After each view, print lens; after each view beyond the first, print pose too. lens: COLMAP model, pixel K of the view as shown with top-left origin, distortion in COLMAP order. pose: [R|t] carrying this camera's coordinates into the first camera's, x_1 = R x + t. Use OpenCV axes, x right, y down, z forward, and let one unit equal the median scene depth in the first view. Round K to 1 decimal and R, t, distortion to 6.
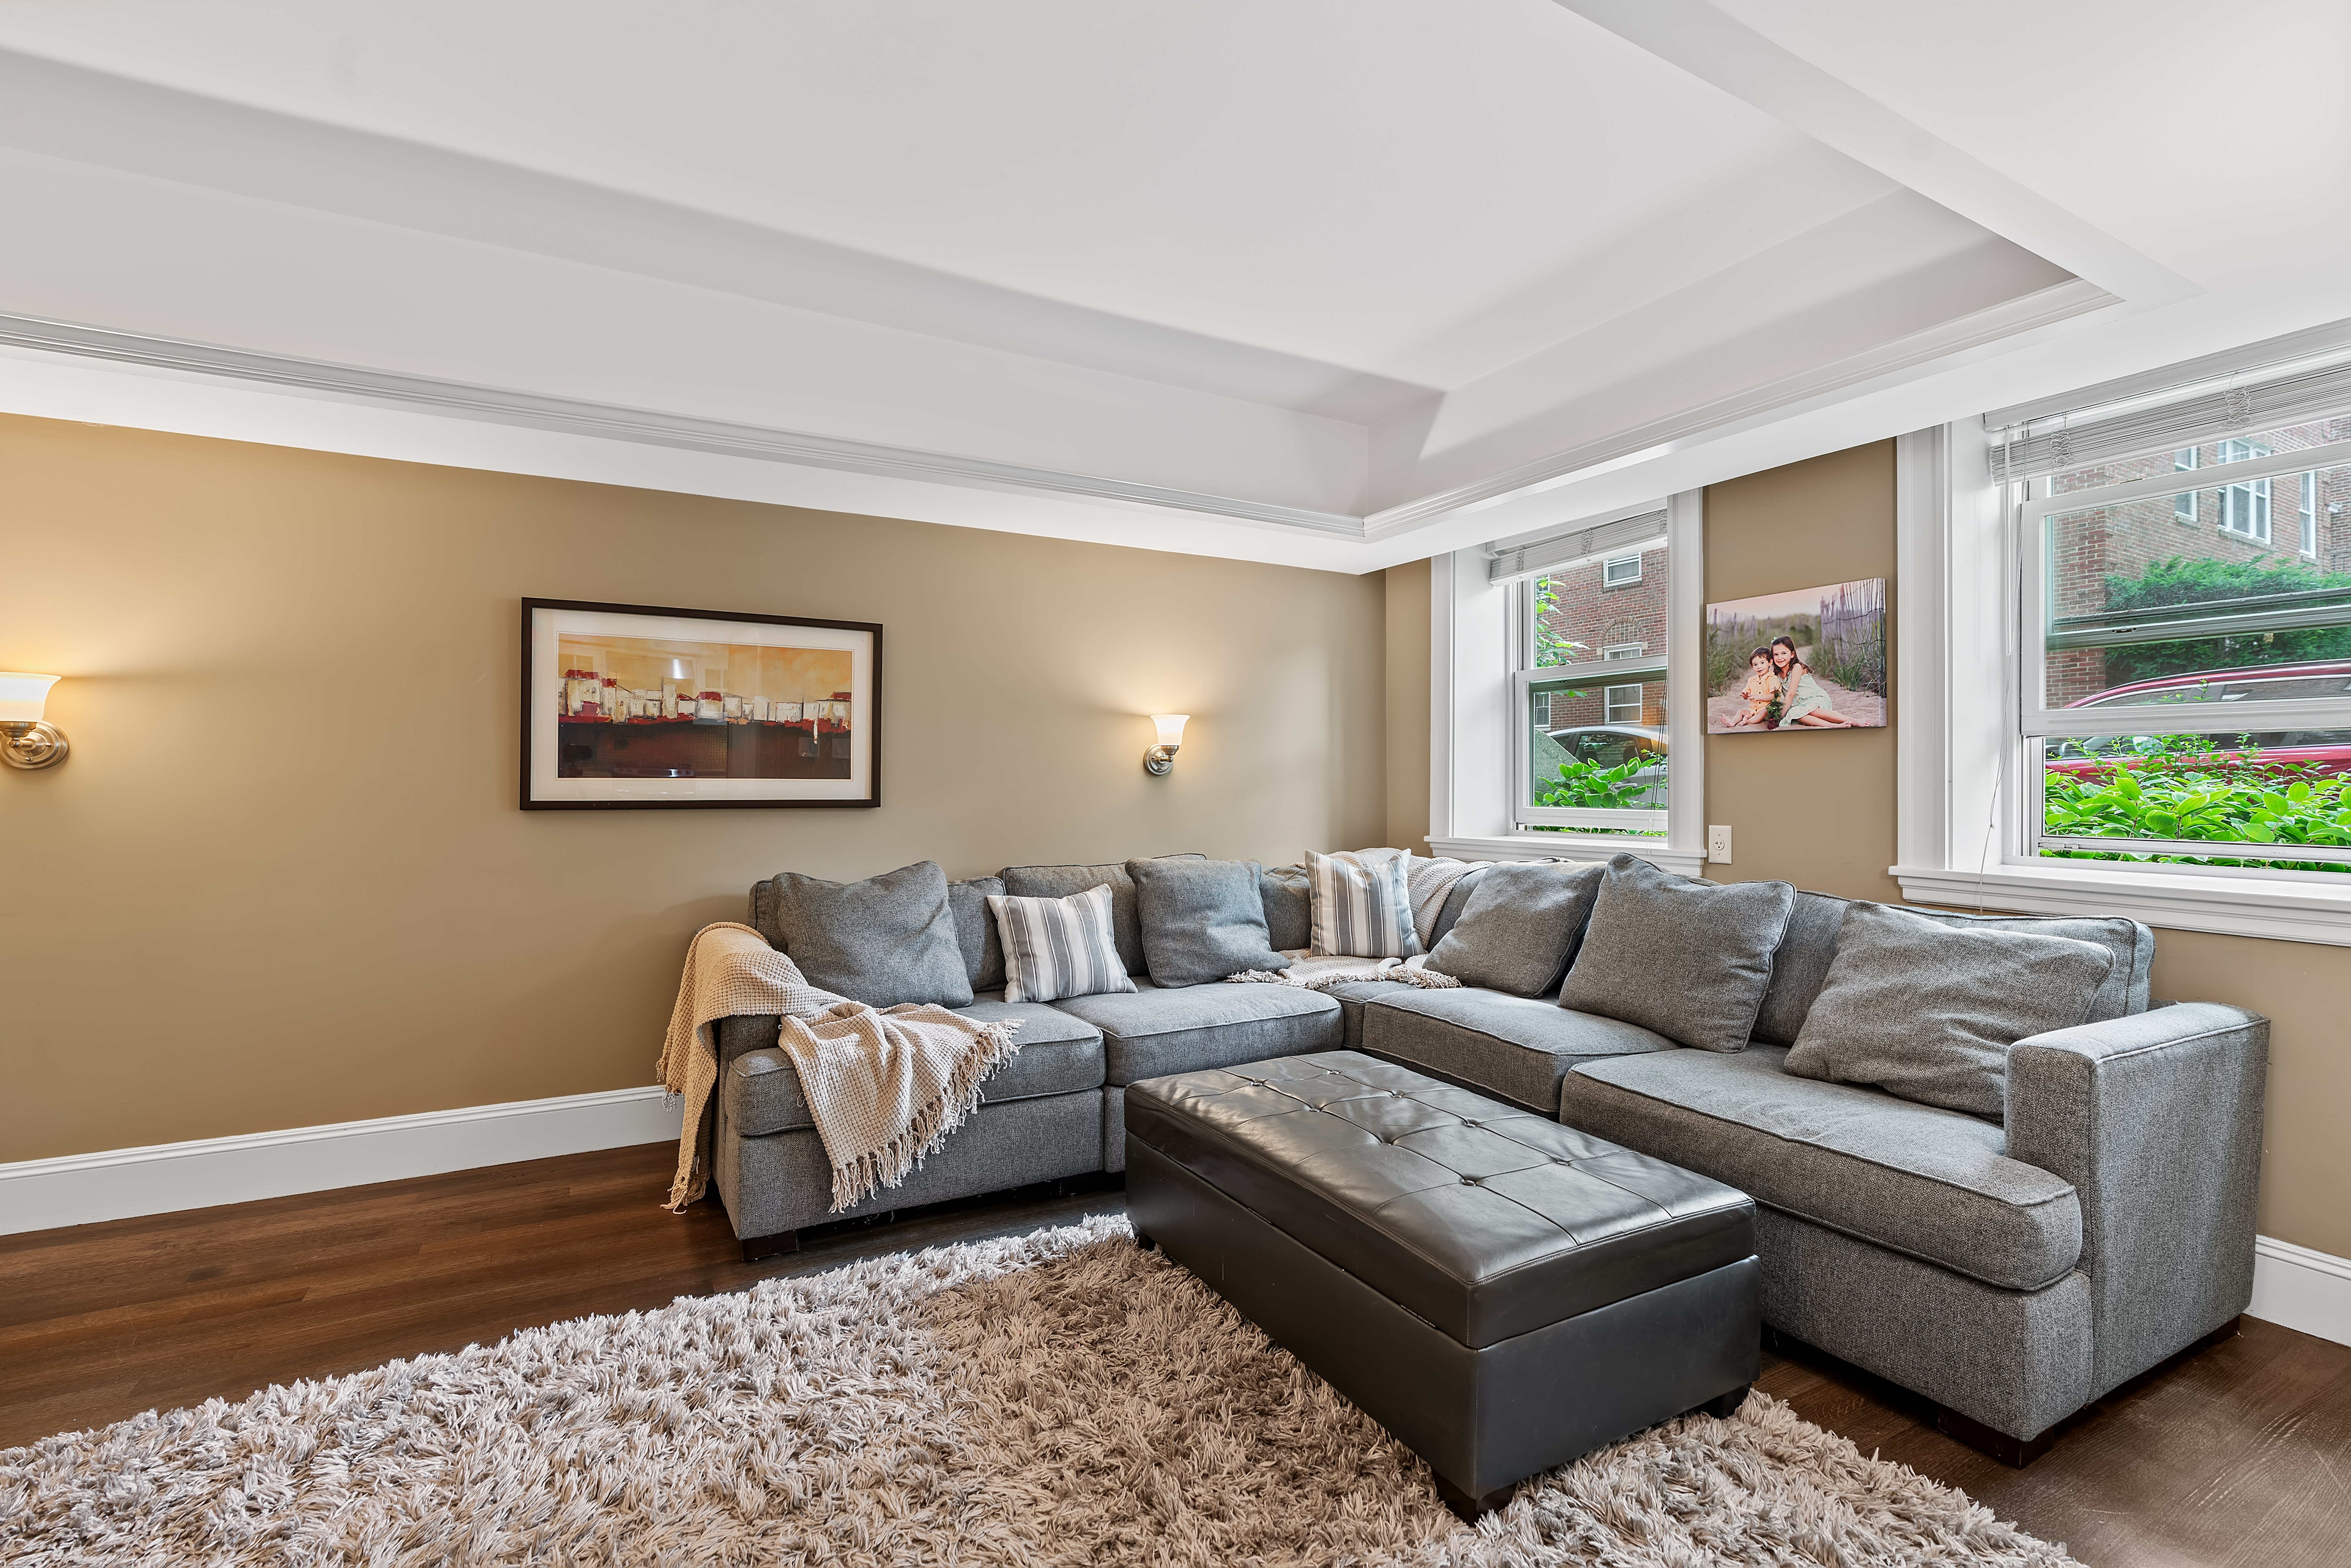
lens RADIAL K [[1052.1, 0, 1180.6], [0, 1052.1, 785.9], [0, 0, 1]] dist [-0.010477, 0.004186]
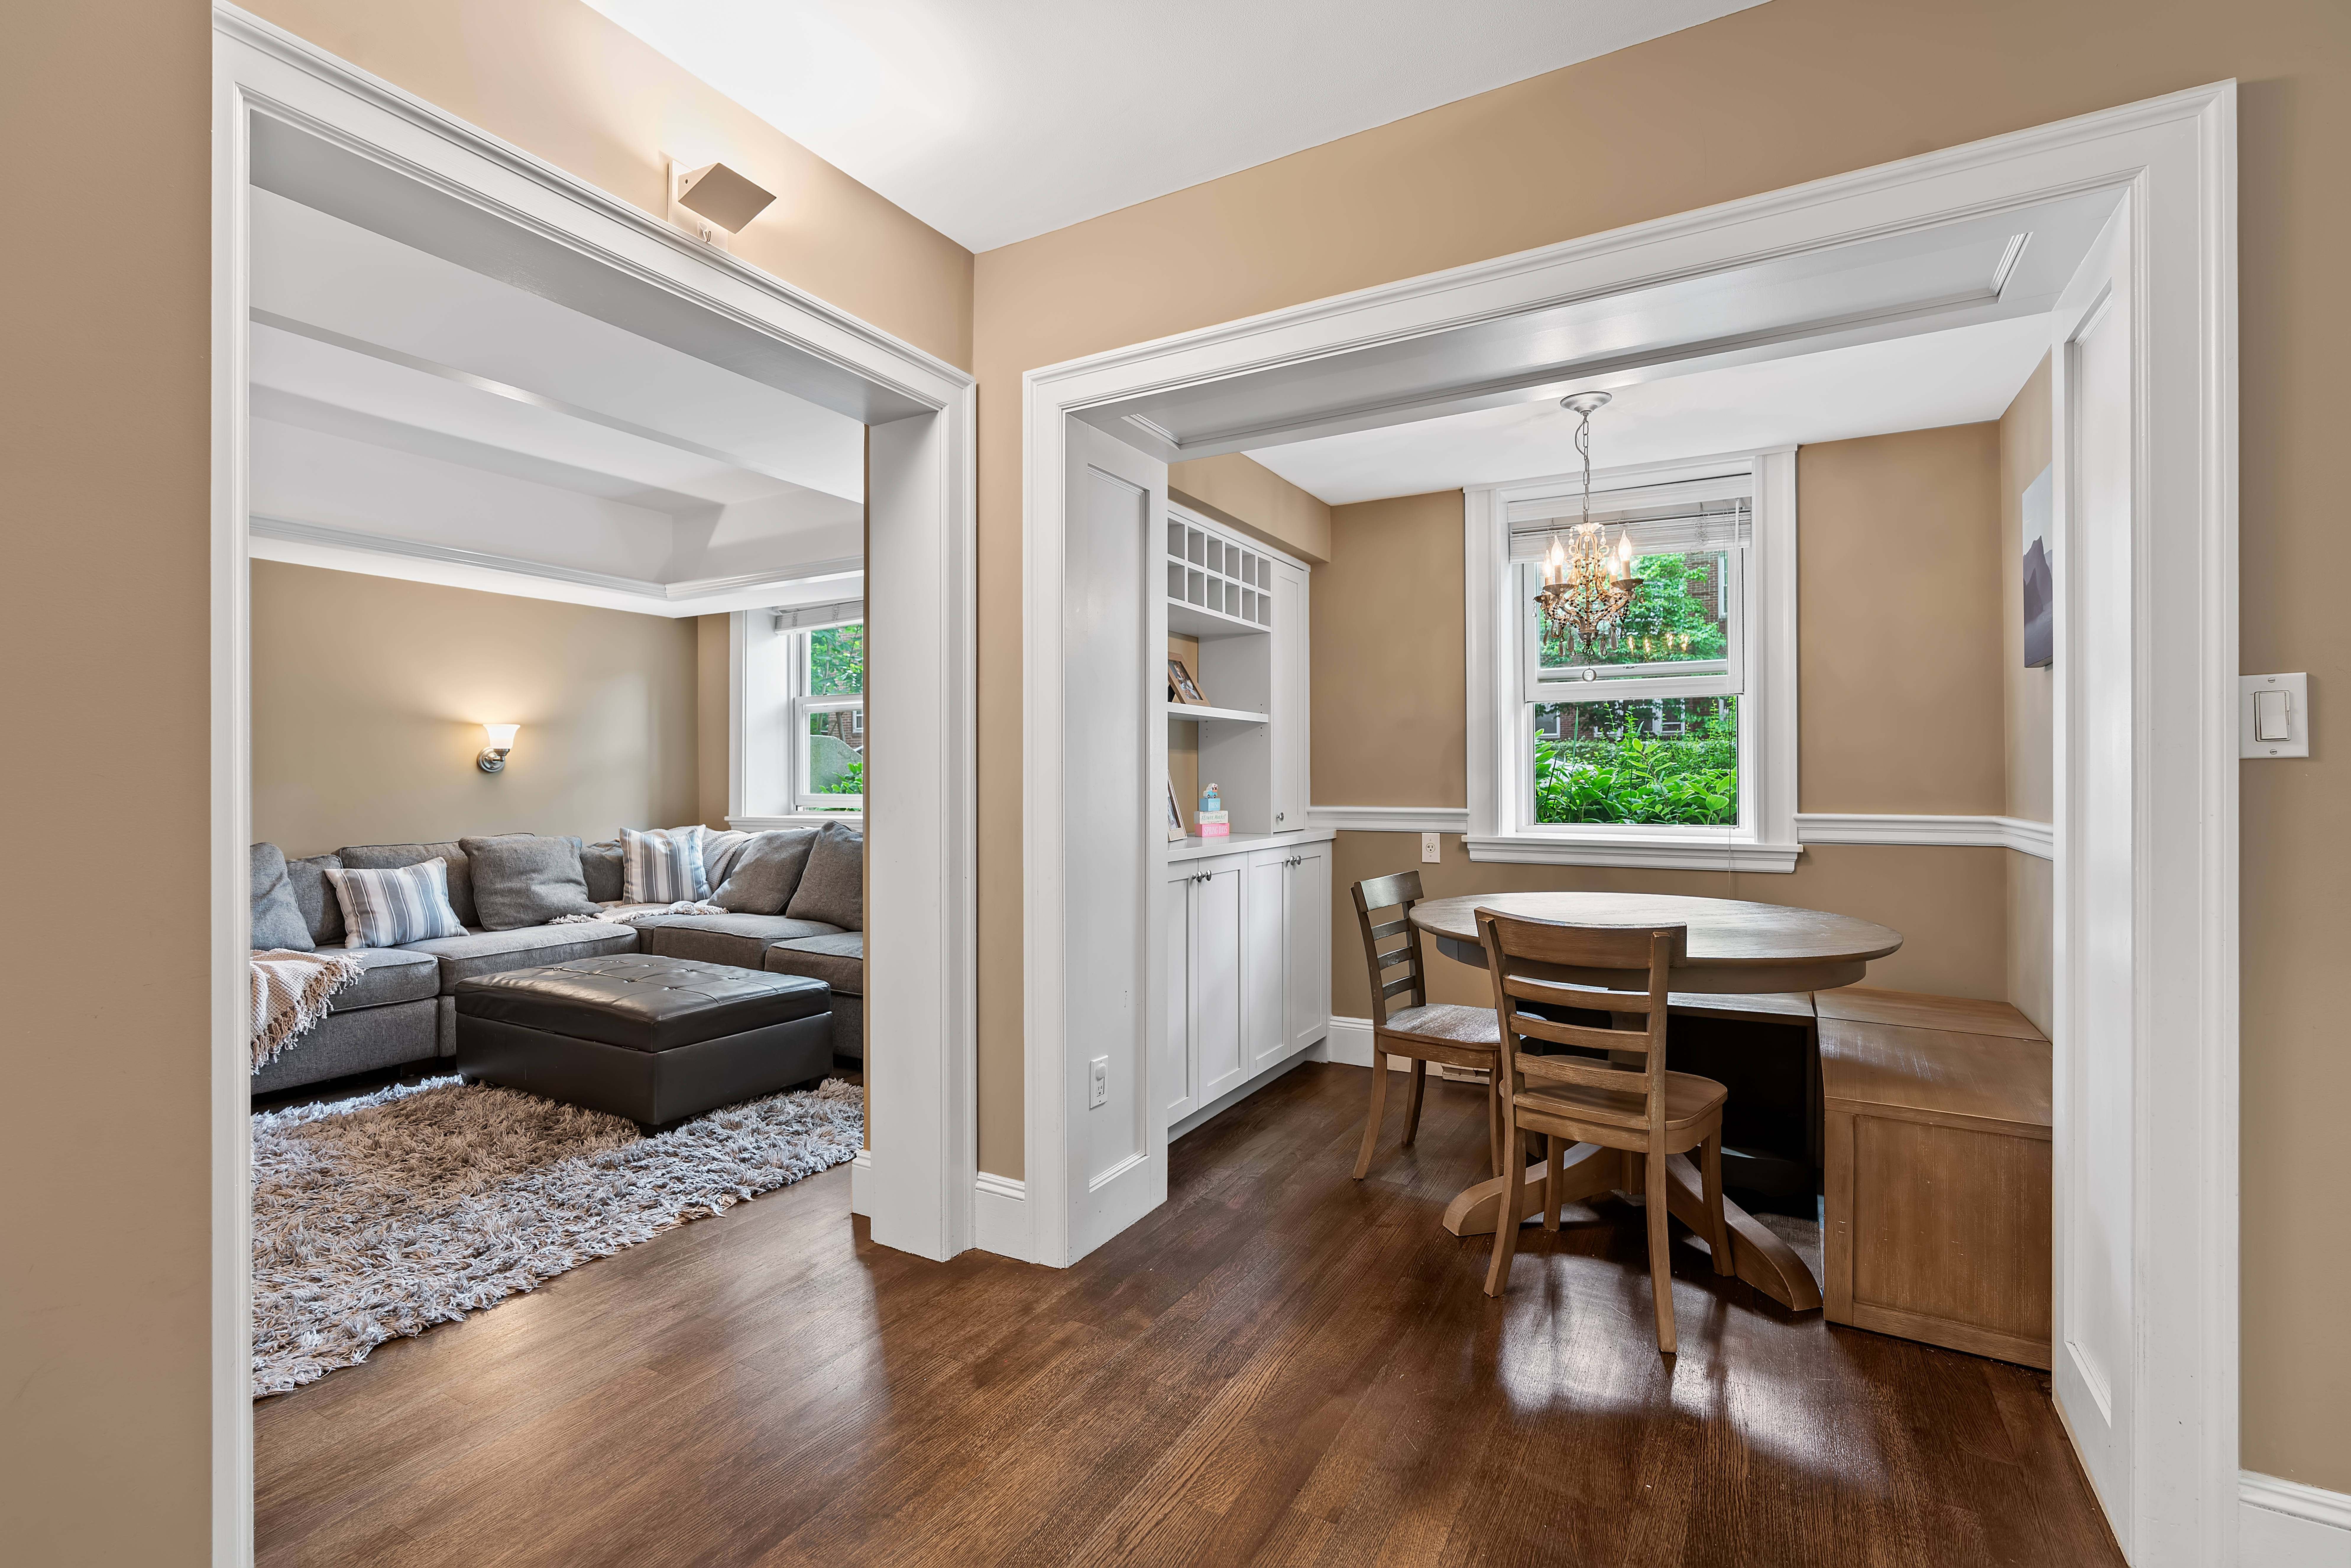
lens RADIAL K [[1052.1, 0, 1161.5], [0, 1052.1, 773.1], [0, 0, 1]] dist [-0.010477, 0.004186]
pose [[0.863161, -0.001909, 0.504925, 0.049996], [0.006430, 0.999953, -0.007213, 0.006804], [-0.504888, 0.009472, 0.863133, -0.636692]]
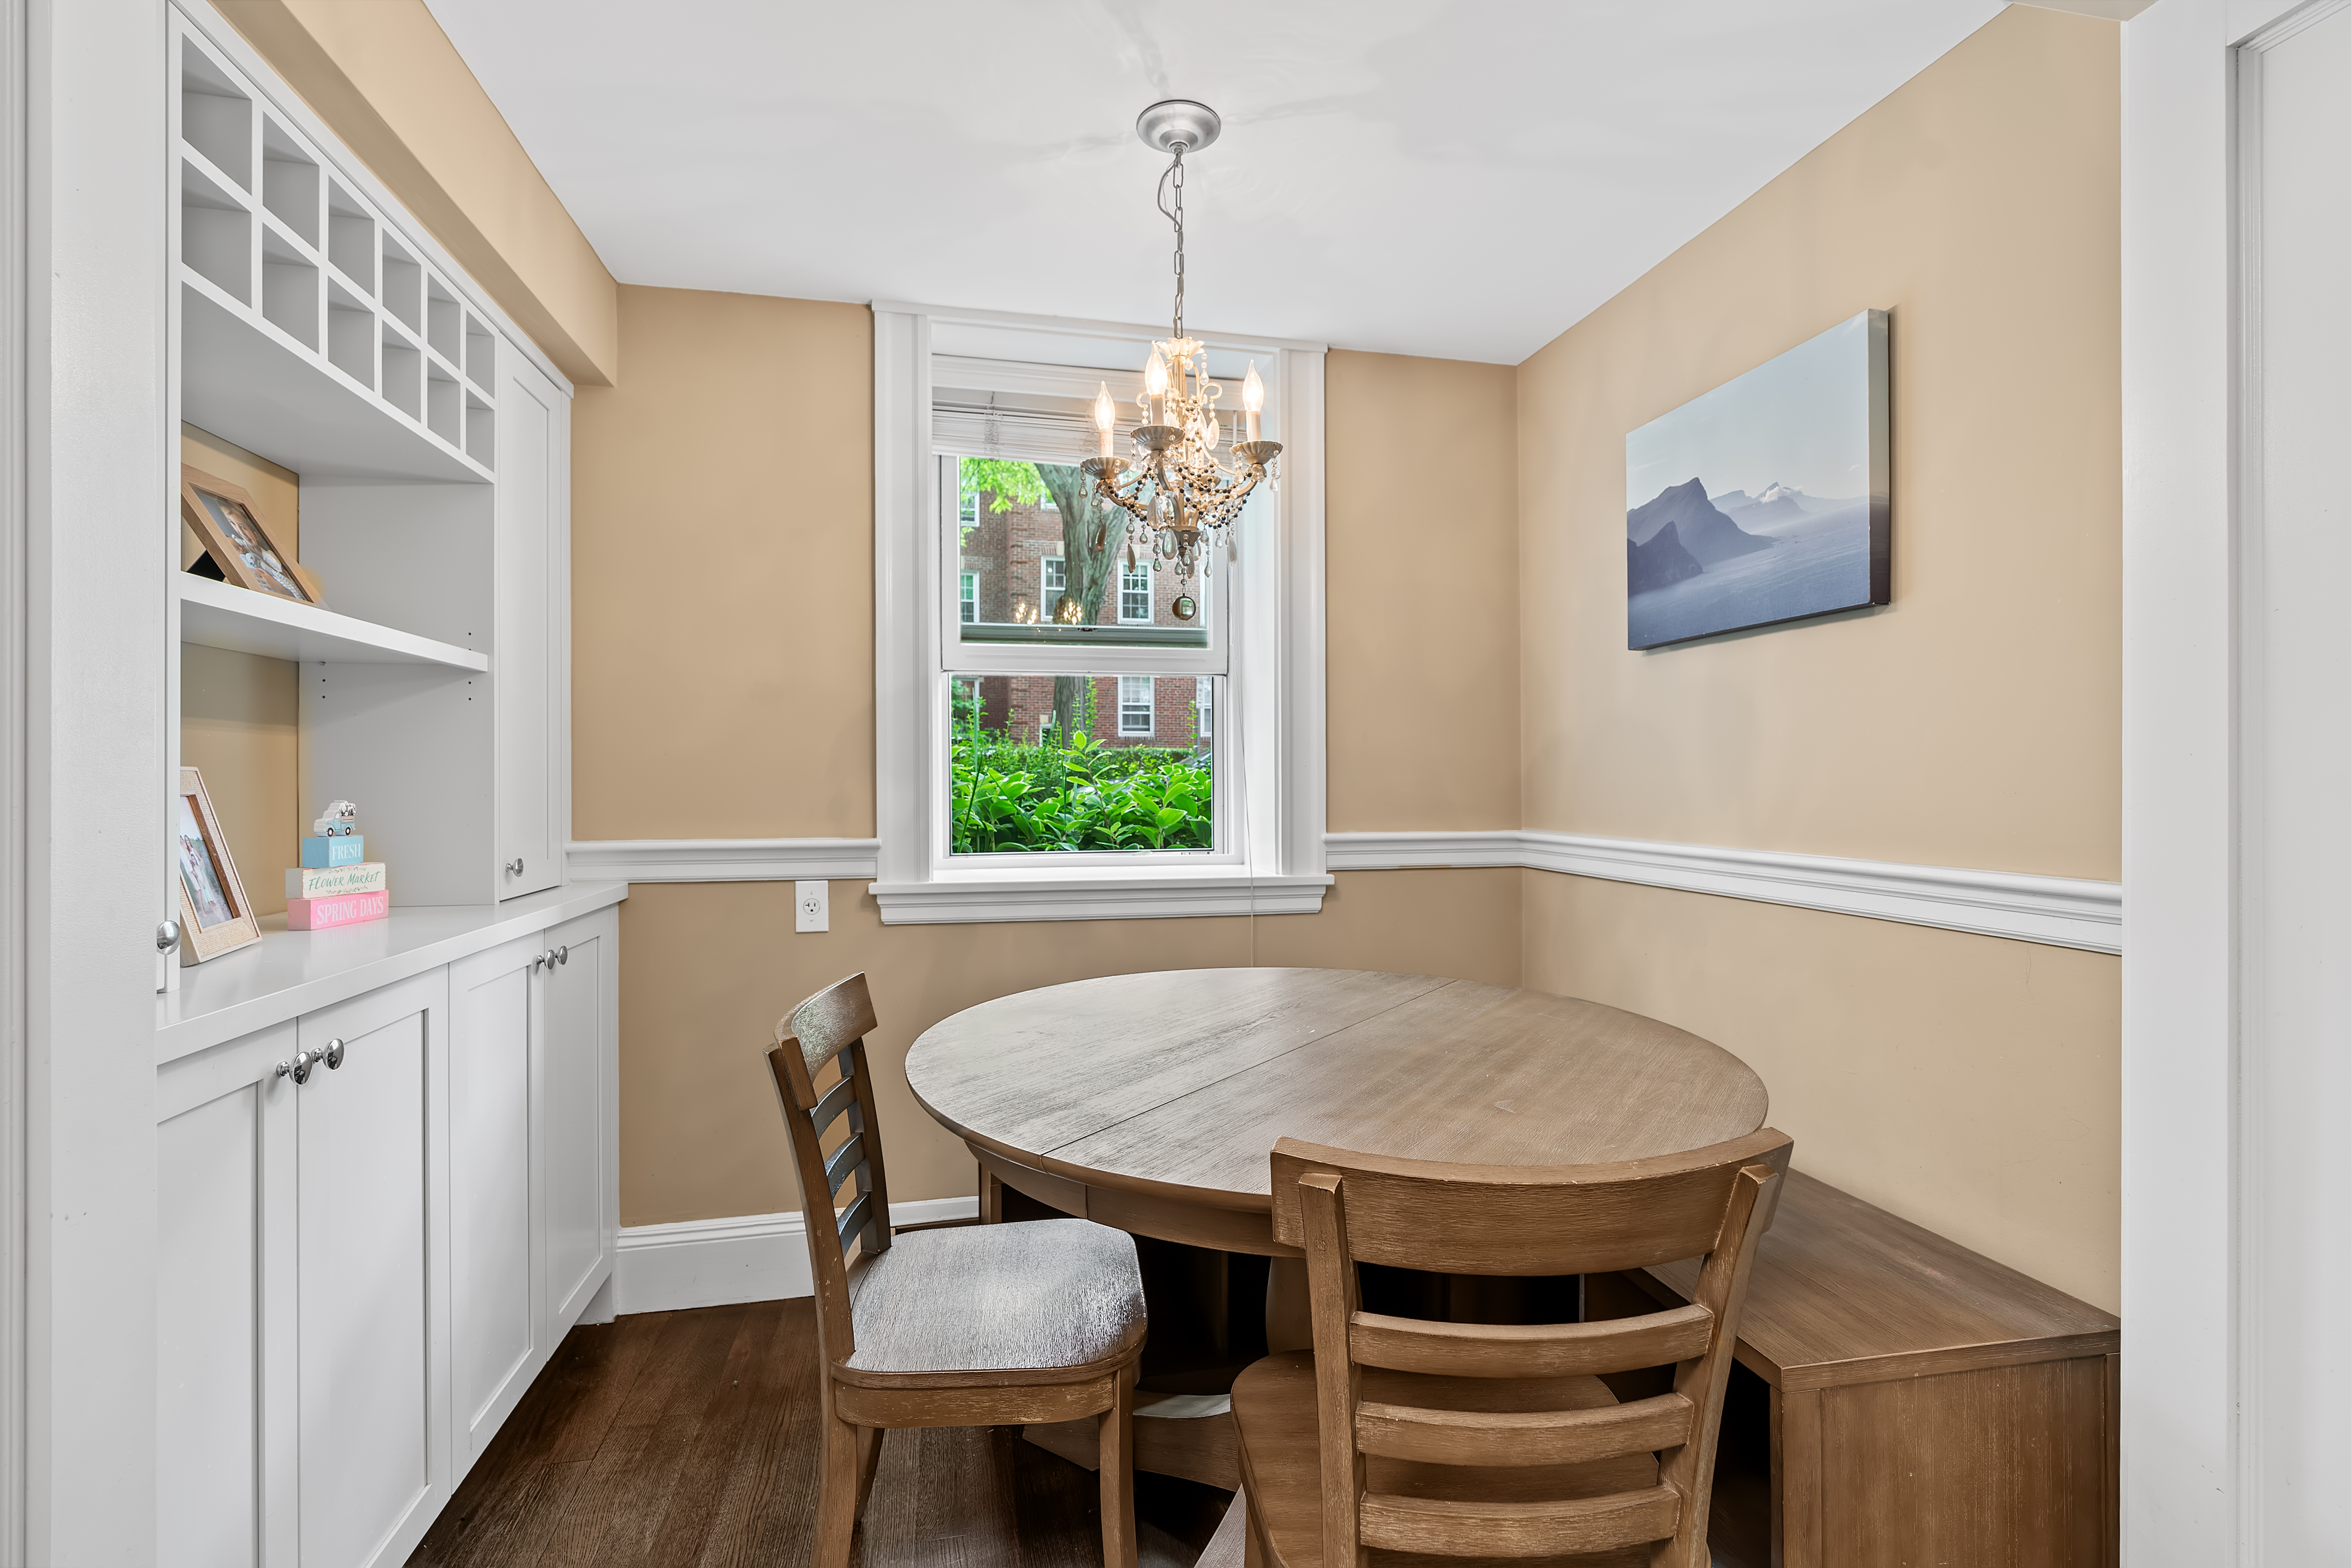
lens RADIAL K [[1052.1, 0, 1163.9], [0, 1052.1, 781.2], [0, 0, 1]] dist [-0.010477, 0.004186]
pose [[0.306331, -0.004076, 0.951916, 0.346428], [0.007211, 0.999972, 0.001961, 0.001910], [-0.951898, 0.006263, 0.306352, -0.162776]]
